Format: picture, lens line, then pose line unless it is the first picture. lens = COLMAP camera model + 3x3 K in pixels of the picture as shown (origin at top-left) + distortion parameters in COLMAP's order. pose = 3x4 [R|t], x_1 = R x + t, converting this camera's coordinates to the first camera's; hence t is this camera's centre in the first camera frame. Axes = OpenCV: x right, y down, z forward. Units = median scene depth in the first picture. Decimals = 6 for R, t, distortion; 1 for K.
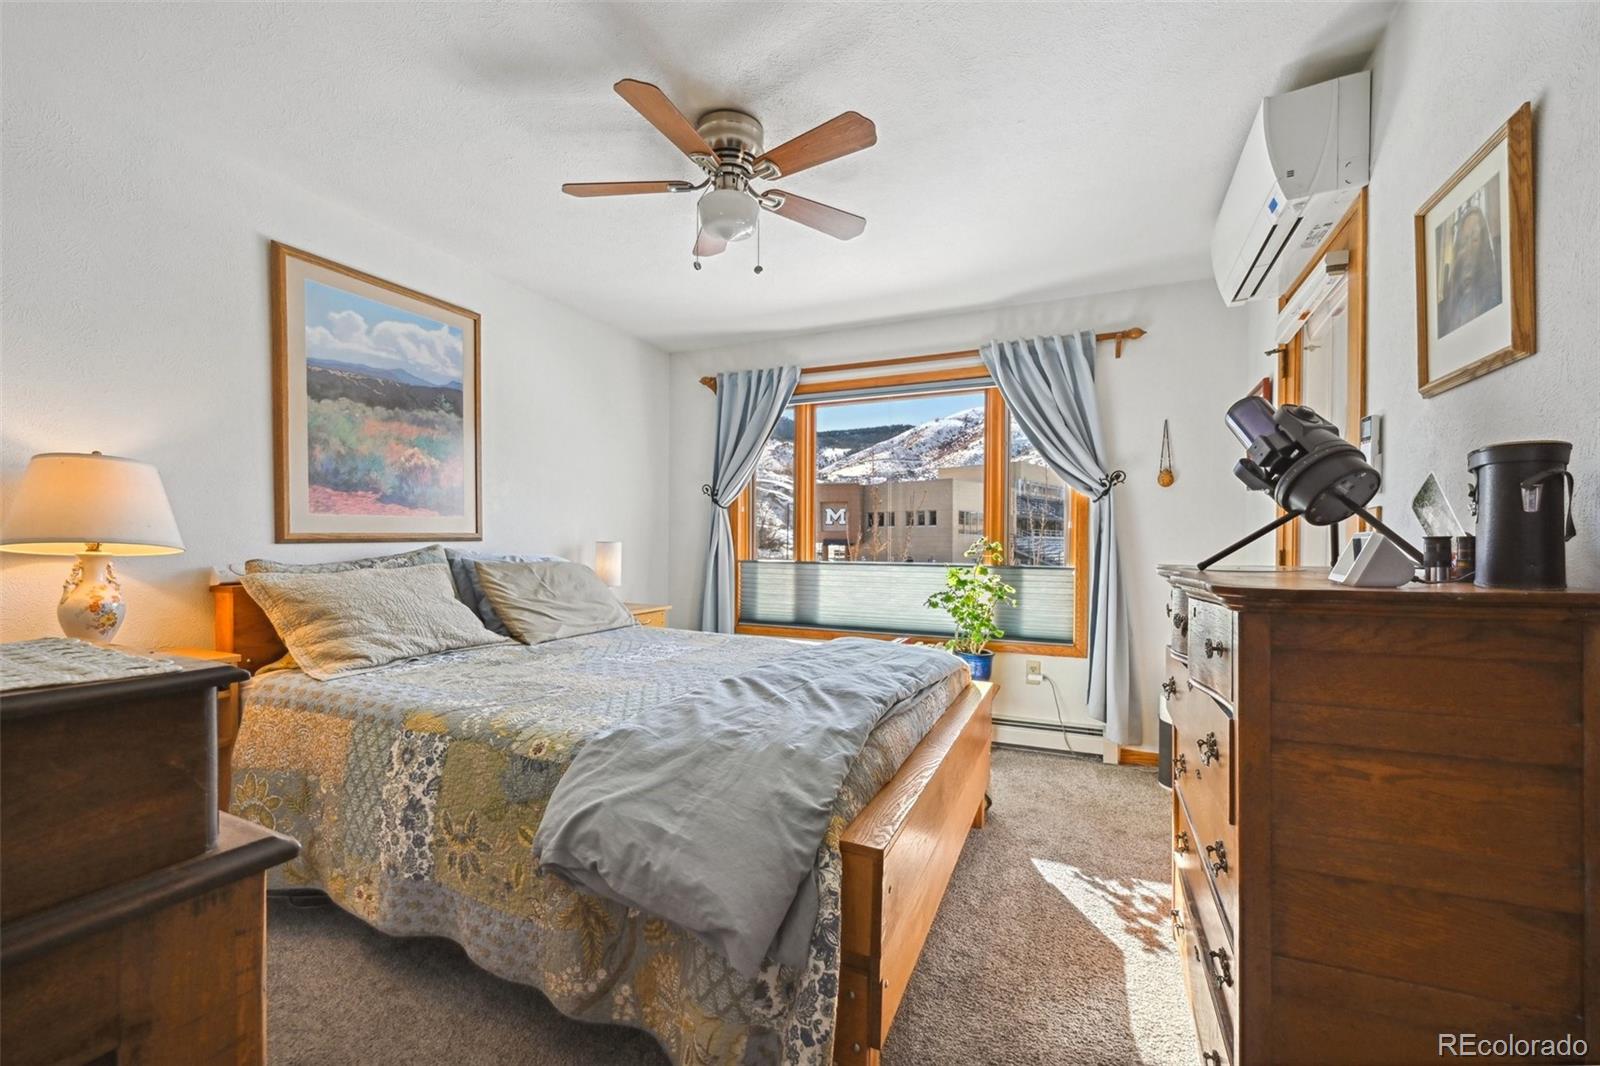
lens RADIAL K [[647.7, 0, 800.2], [0, 647.7, 546.4], [0, 0, 1]] dist [-0.001161, -0.000010]
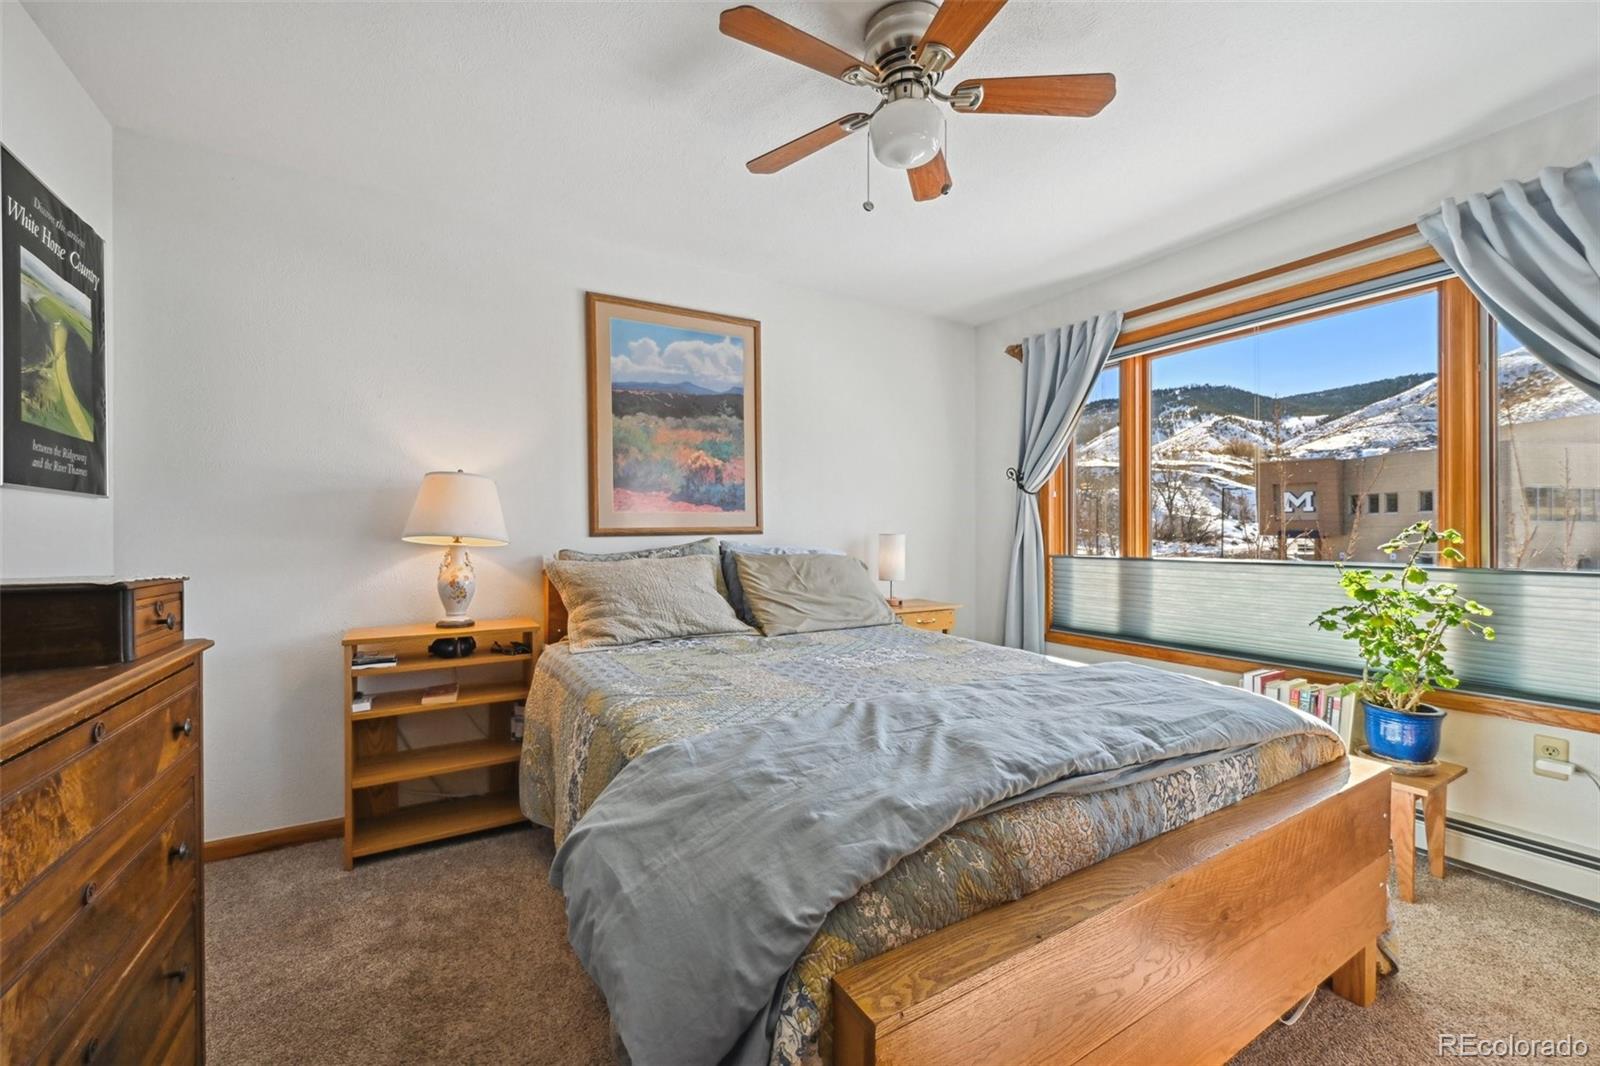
lens RADIAL K [[642.9, 0, 800.0], [0, 642.9, 533.0], [0, 0, 1]] dist [-0.000091, 0.000125]
pose [[0.819027, -0.008688, -0.573689, 0.190311], [0.002100, 0.999924, -0.012144, 0.003556], [0.573751, 0.008741, 0.818983, 0.202046]]
